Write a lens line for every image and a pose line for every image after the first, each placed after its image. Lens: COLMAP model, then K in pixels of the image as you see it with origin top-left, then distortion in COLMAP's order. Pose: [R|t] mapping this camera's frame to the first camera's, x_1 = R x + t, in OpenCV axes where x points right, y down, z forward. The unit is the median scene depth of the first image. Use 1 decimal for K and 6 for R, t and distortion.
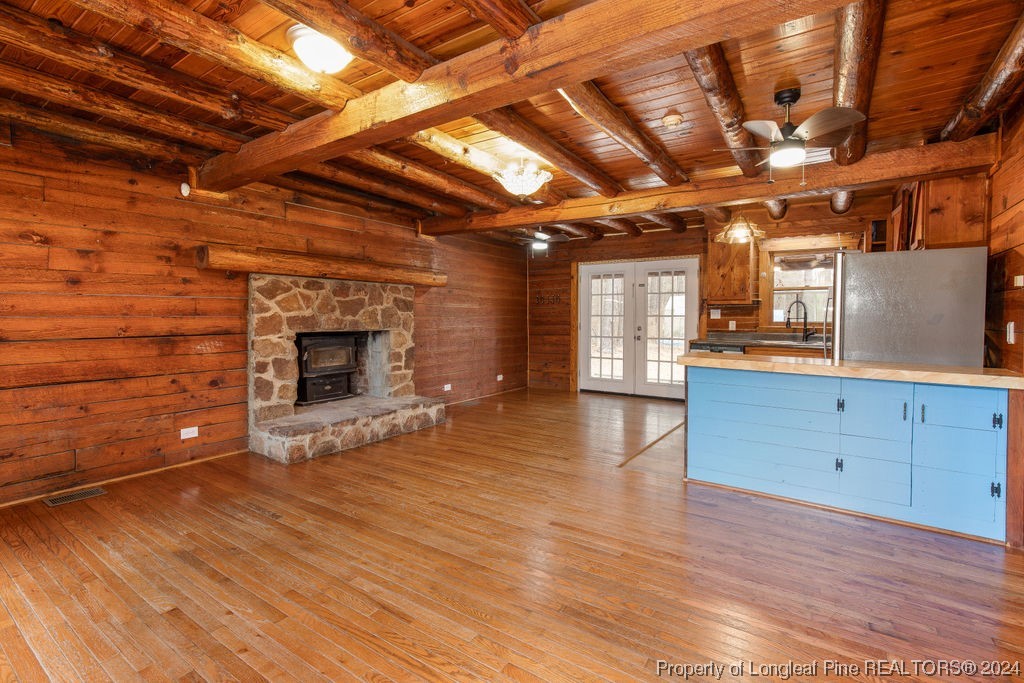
lens RADIAL K [[472.3, 0, 512.2], [0, 472.3, 324.2], [0, 0, 1]] dist [-0.000211, 0.000323]
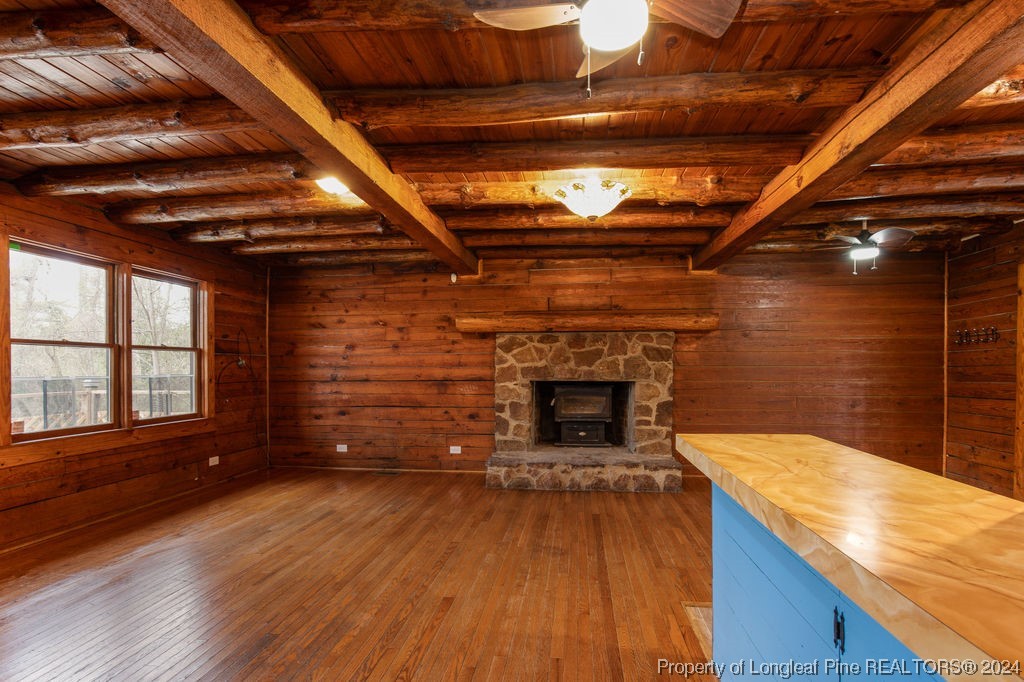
lens RADIAL K [[484.0, 0, 516.2], [0, 484.0, 369.4], [0, 0, 1]] dist [-0.001165, -0.000003]
pose [[0.470559, 0.002101, -0.882366, 0.609524], [-0.011573, 0.999926, -0.003791, -0.005844], [0.882292, 0.011995, 0.470549, 0.432311]]
